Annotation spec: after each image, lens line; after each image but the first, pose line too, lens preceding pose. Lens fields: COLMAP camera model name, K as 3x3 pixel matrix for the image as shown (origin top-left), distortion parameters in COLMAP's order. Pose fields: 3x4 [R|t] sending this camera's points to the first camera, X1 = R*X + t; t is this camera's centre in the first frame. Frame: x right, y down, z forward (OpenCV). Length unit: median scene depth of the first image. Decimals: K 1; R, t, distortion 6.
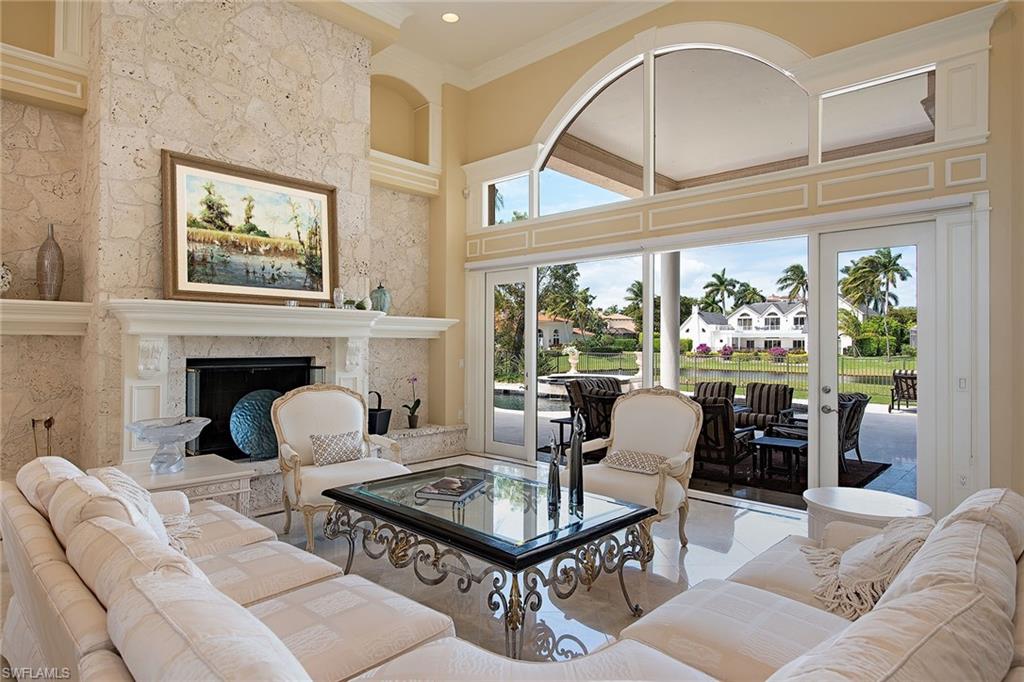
lens RADIAL K [[576.1, 0, 512.0], [0, 576.1, 341.0], [0, 0, 1]] dist [0.002126, -0.000306]
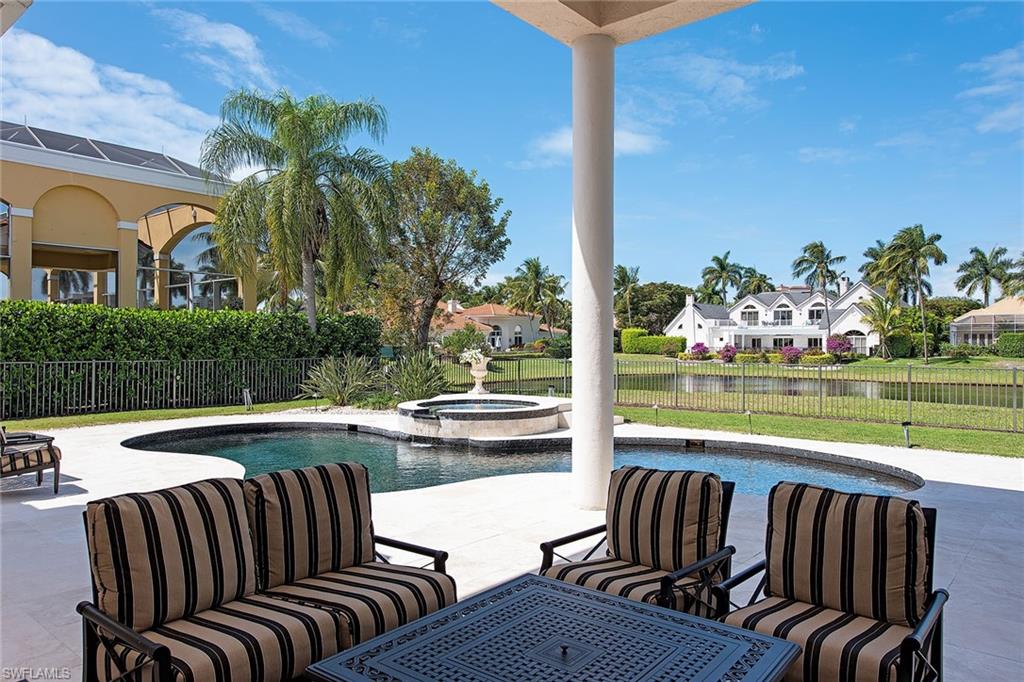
lens RADIAL K [[669.9, 0, 512.0], [0, 669.9, 341.0], [0, 0, 1]] dist [0.001999, 0.001795]
pose [[0.999051, -0.004303, 0.043353, 0.304282], [0.004250, 0.999990, 0.001314, -0.001292], [-0.043358, -0.001128, 0.999059, 0.773158]]
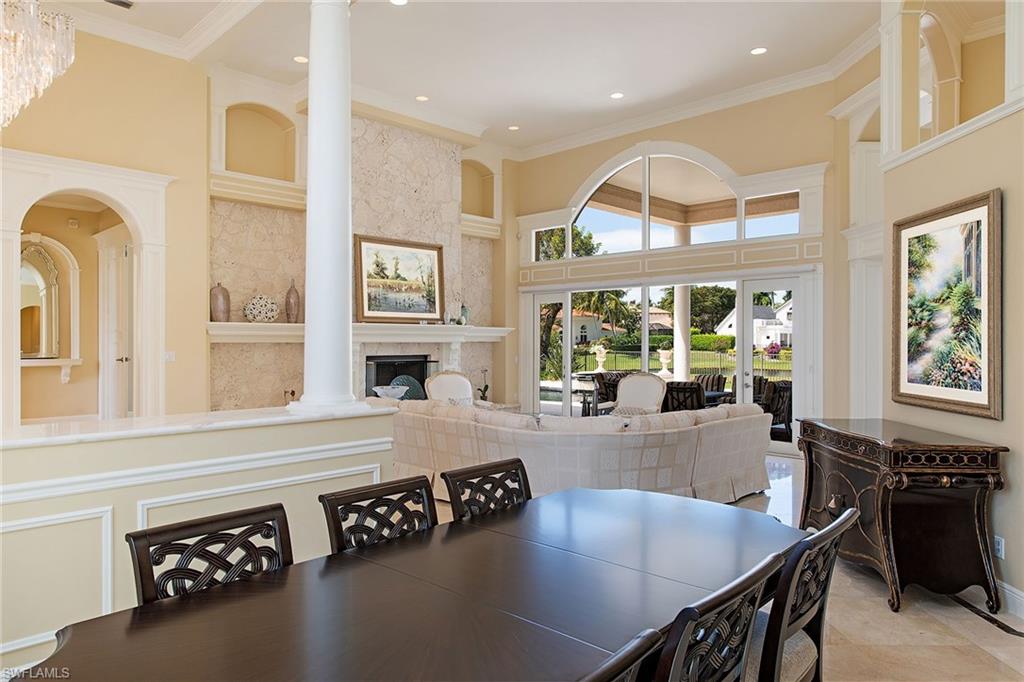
lens RADIAL K [[669.9, 0, 512.0], [0, 669.9, 341.0], [0, 0, 1]] dist [0.001999, 0.001795]
pose [[0.999546, -0.002509, -0.030010, -0.050992], [0.002675, 0.999981, 0.005491, -0.015071], [0.029996, -0.005569, 0.999535, -0.629714]]
